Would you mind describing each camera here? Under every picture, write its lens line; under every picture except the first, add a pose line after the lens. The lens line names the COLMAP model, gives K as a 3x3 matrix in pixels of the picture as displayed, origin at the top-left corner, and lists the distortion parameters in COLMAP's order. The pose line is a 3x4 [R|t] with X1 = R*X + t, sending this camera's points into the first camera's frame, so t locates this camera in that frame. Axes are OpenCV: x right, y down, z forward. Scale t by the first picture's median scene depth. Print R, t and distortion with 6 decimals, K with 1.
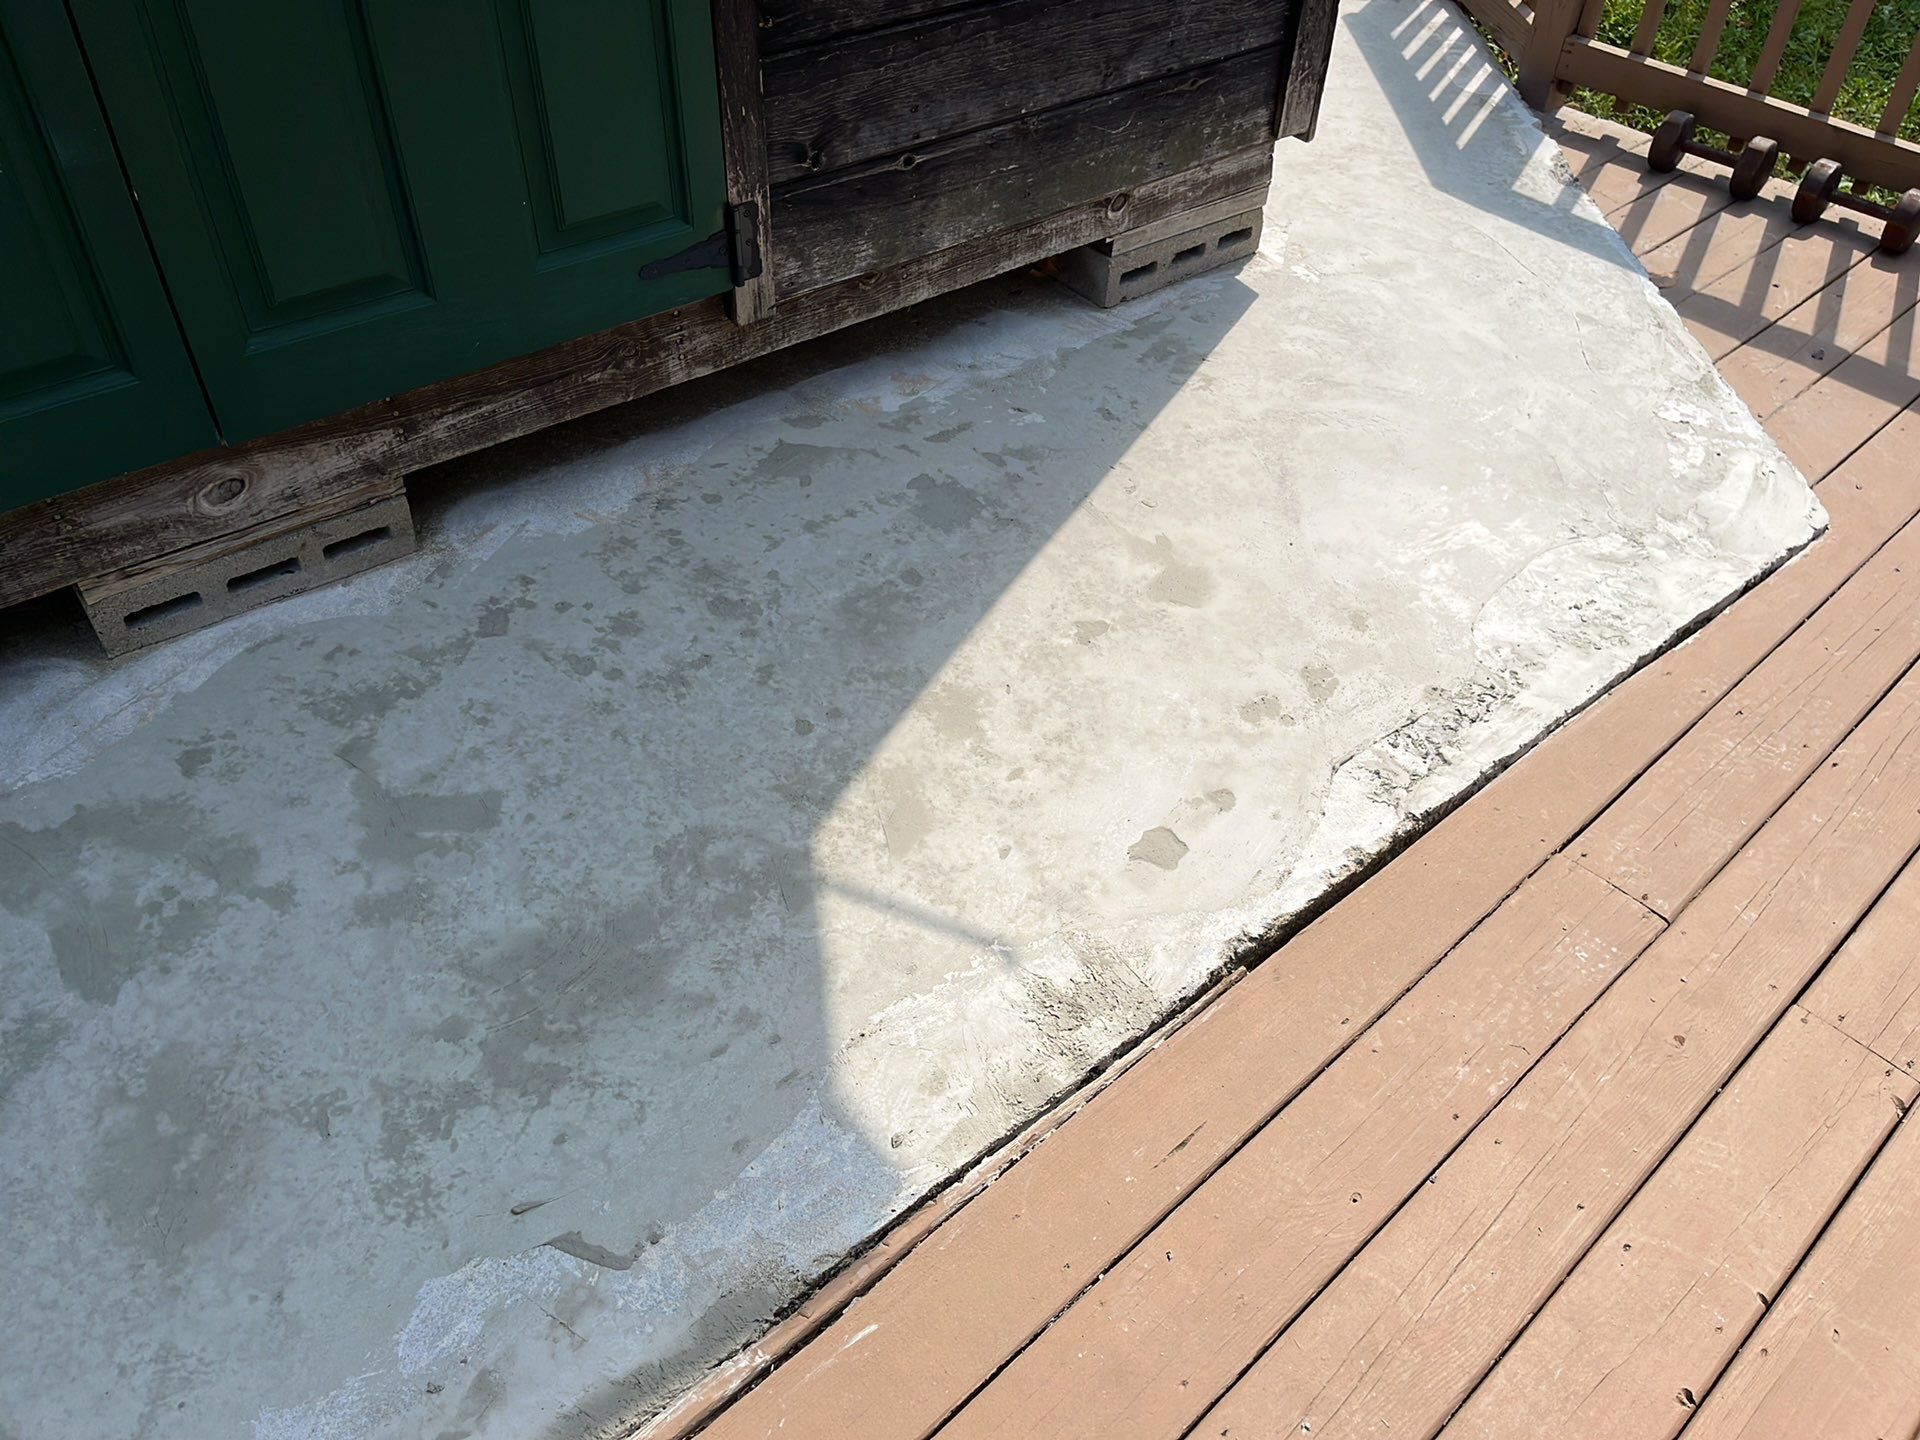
lens RADIAL K [[1465.3, 0, 962.7], [0, 1465.3, 708.5], [0, 0, 1]] dist [0.025778, 0.000570]
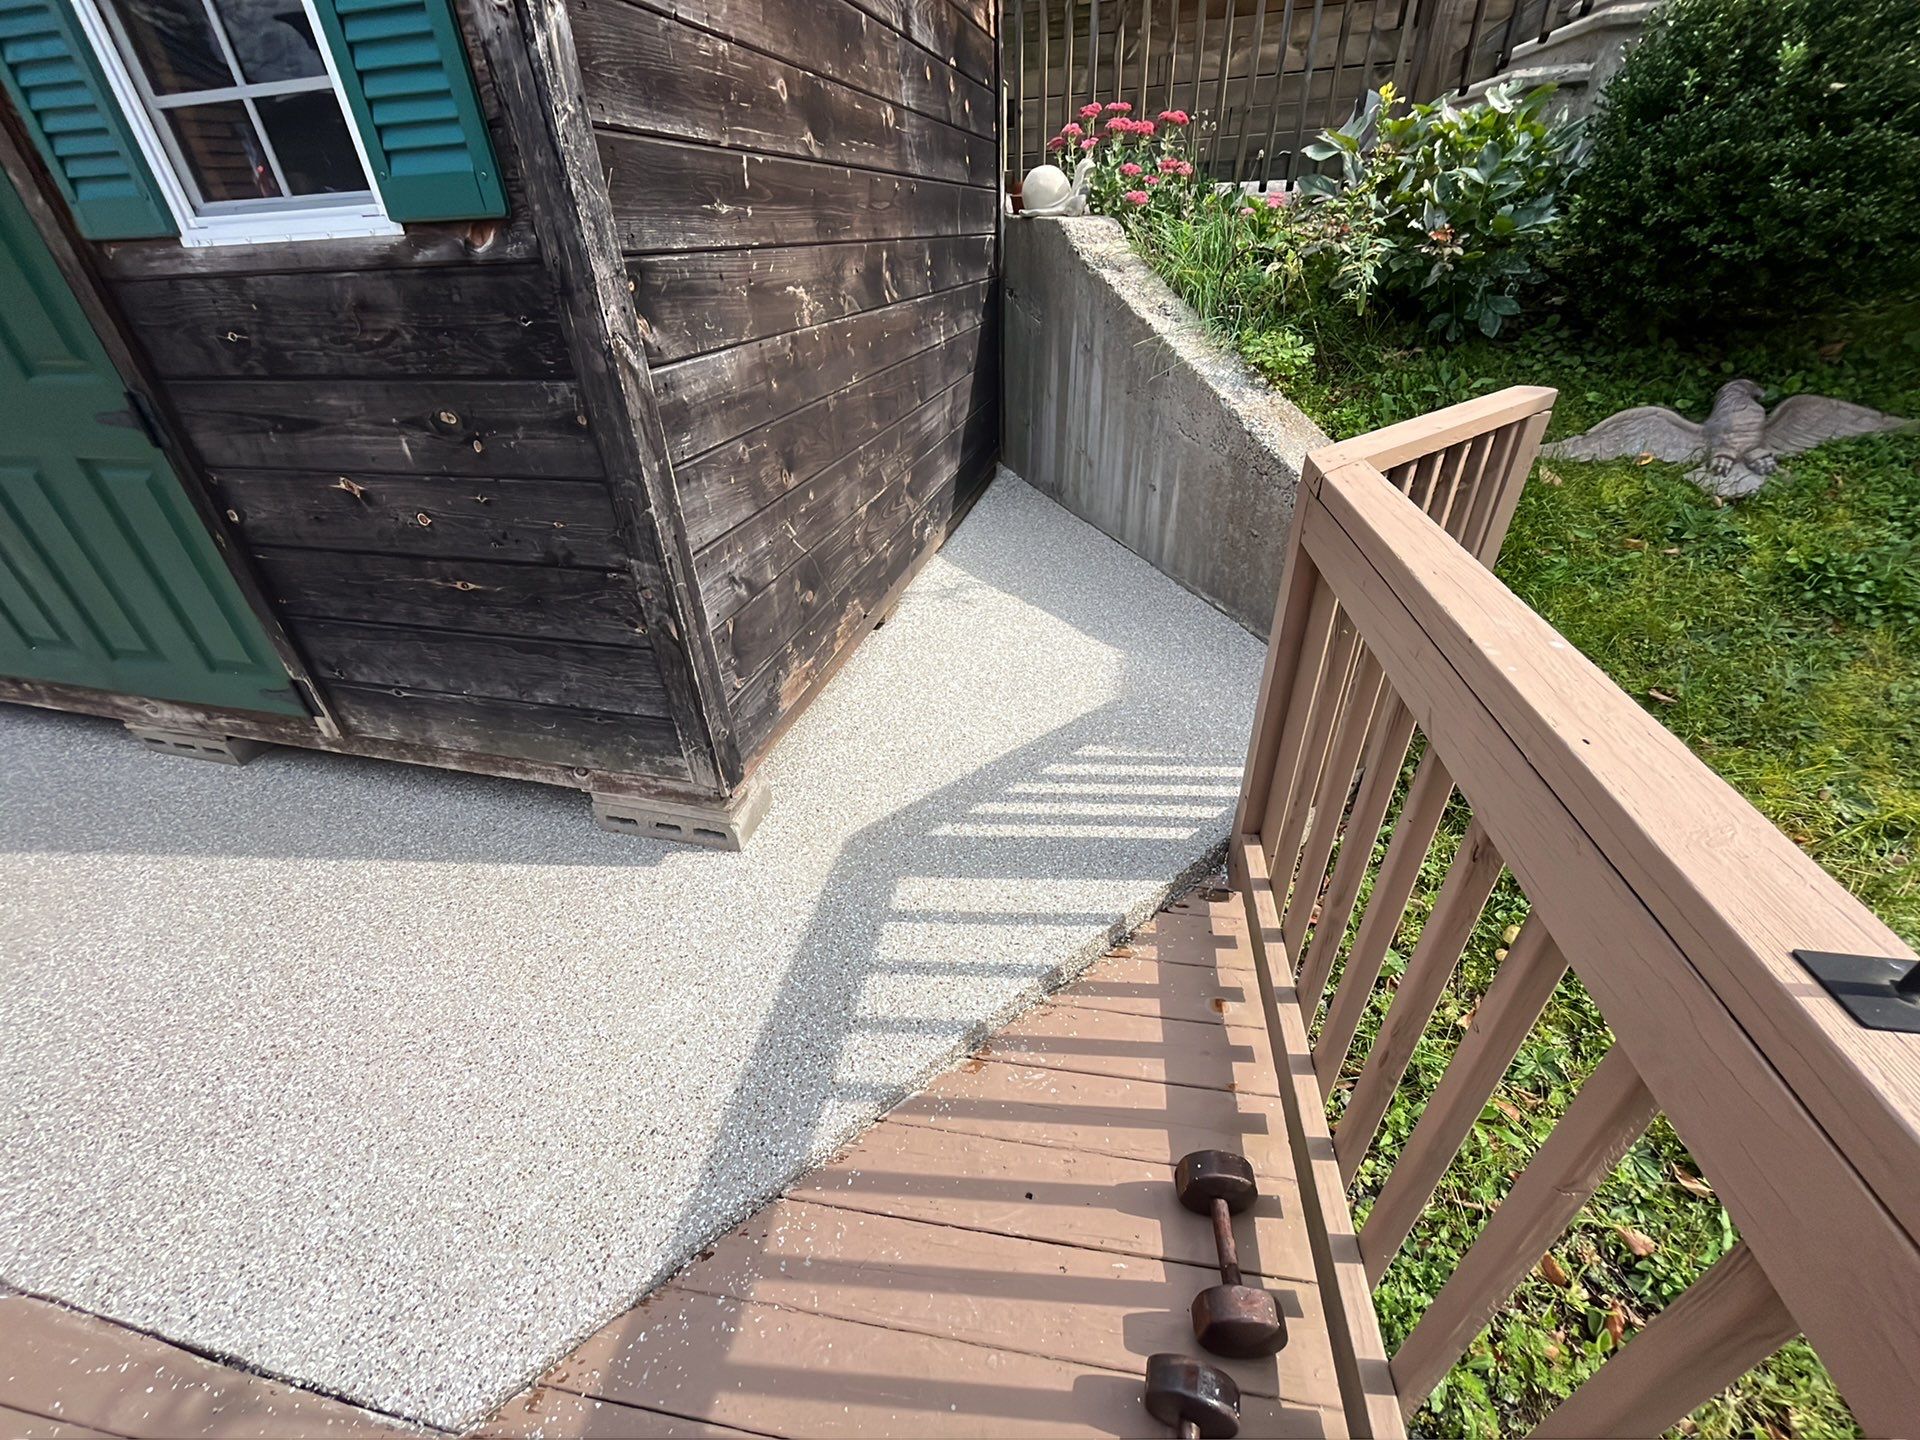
lens RADIAL K [[774.9, 0, 960.0], [0, 774.9, 720.0], [0, 0, 1]] dist [-0.004813, -0.000445]
pose [[0.608204, 0.381830, -0.695912, 1.019240], [-0.501237, 0.864548, 0.036291, -0.723787], [0.615507, 0.326745, 0.717209, 0.792270]]
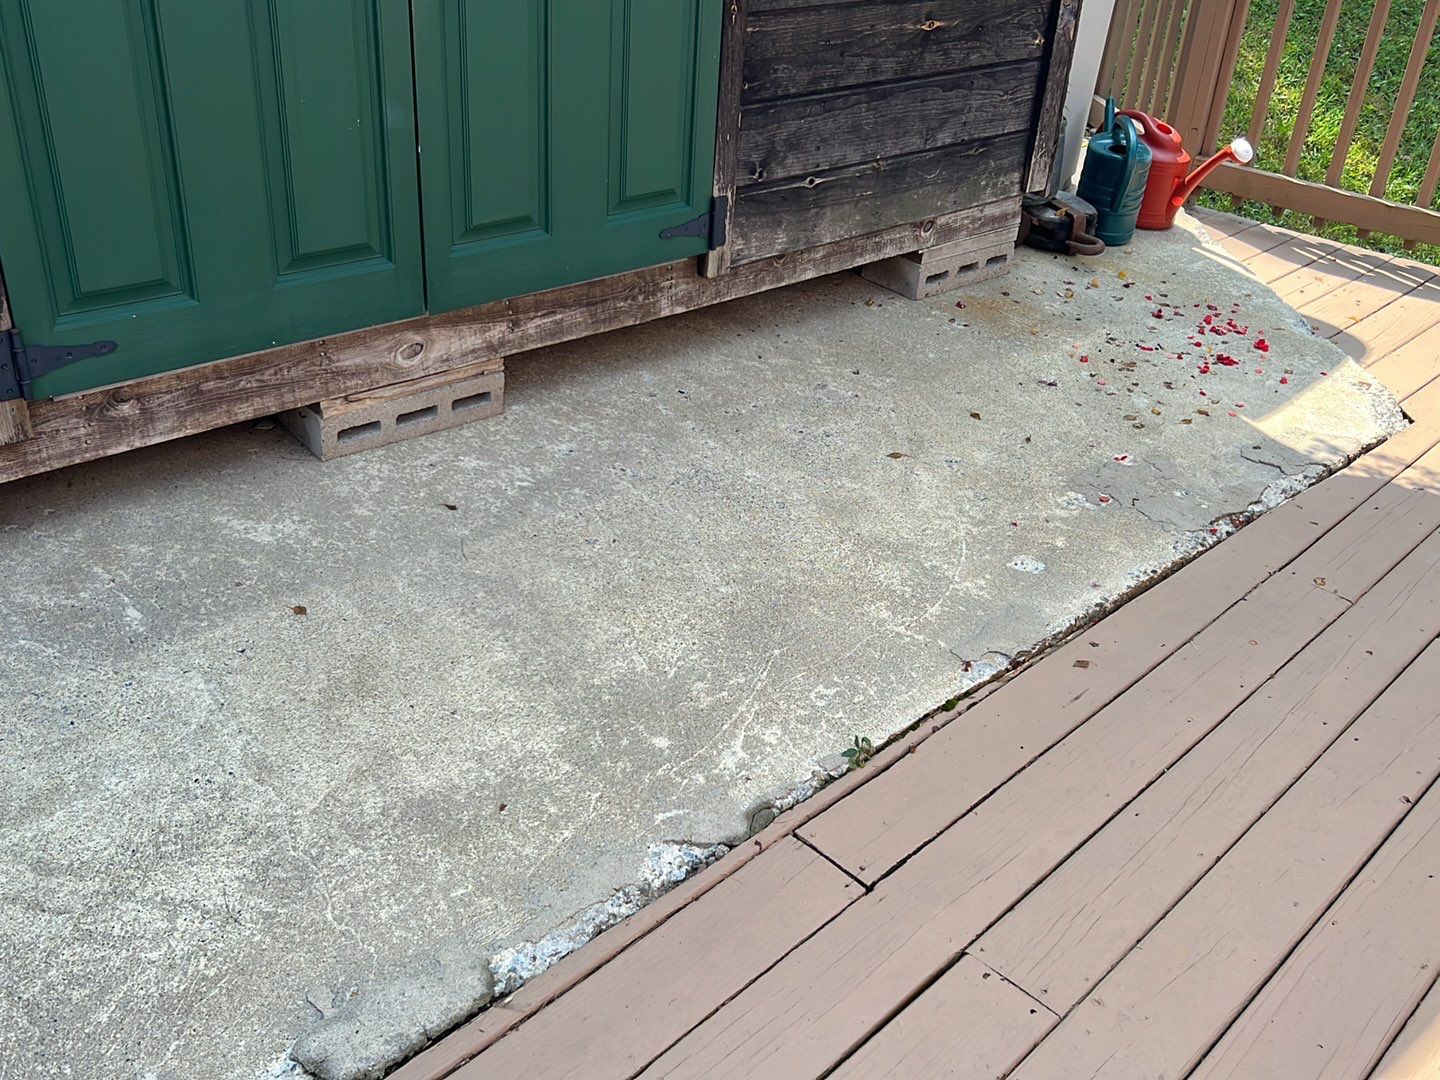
lens RADIAL K [[1355.6, 0, 720.0], [0, 1355.6, 540.0], [0, 0, 1]] dist [0.168037, -0.460372]
pose [[0.997797, -0.004249, 0.066205, -0.236309], [0.018317, 0.976802, -0.213359, 0.310011], [-0.063763, 0.214101, 0.974728, -0.325881]]
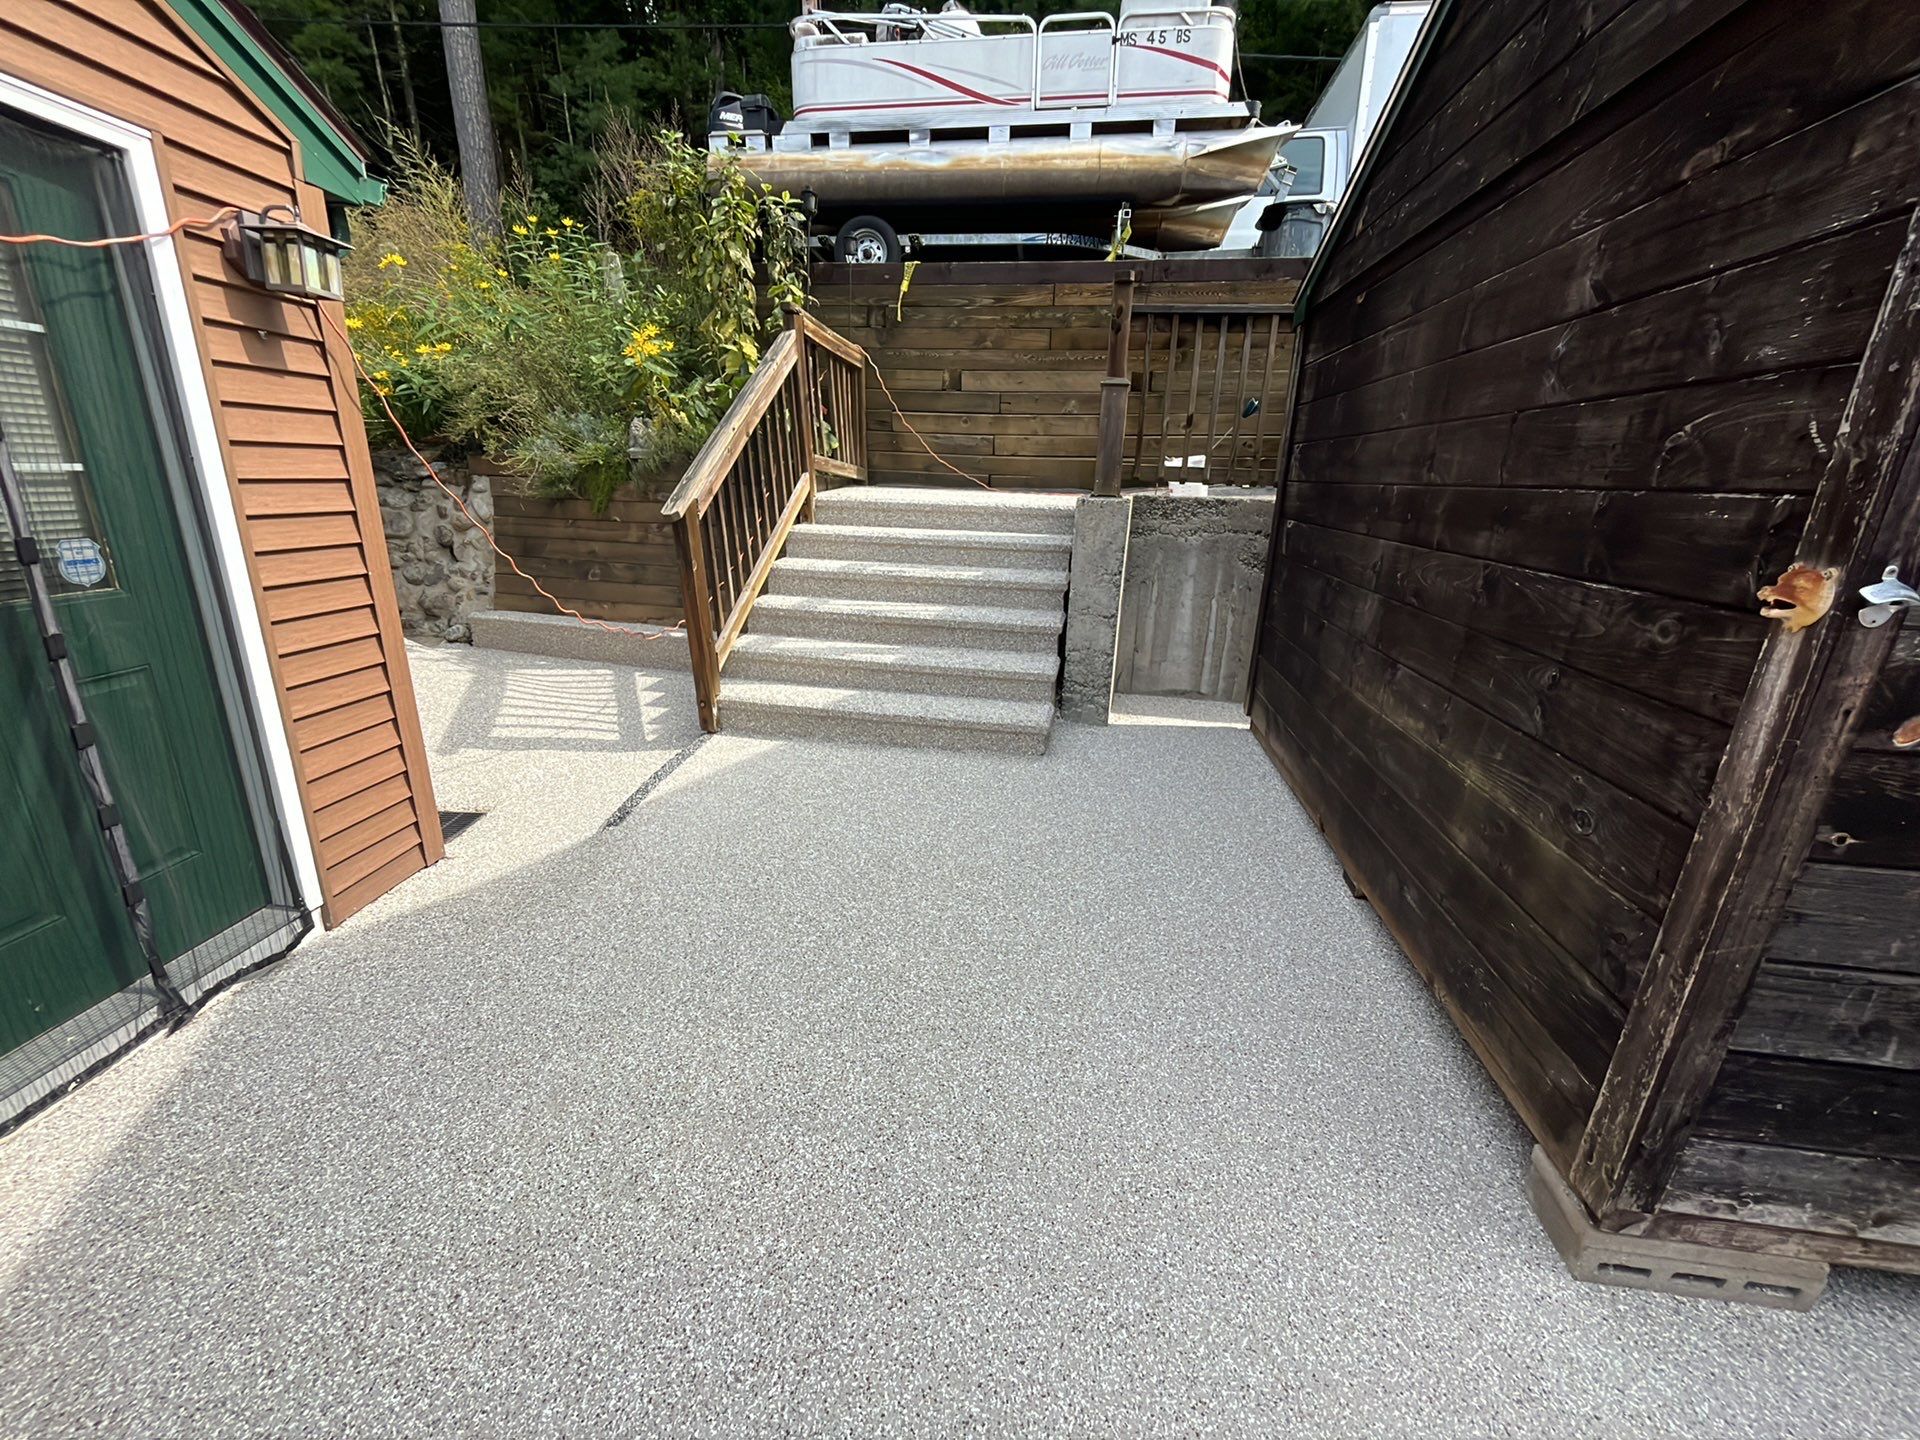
lens RADIAL K [[774.9, 0, 960.0], [0, 774.9, 720.0], [0, 0, 1]] dist [-0.004813, -0.000445]
pose [[0.693623, 0.207185, -0.689900, -1.560469], [-0.498920, 0.829002, -0.252654, 0.006574], [0.519582, 0.519452, 0.678384, -0.347385]]
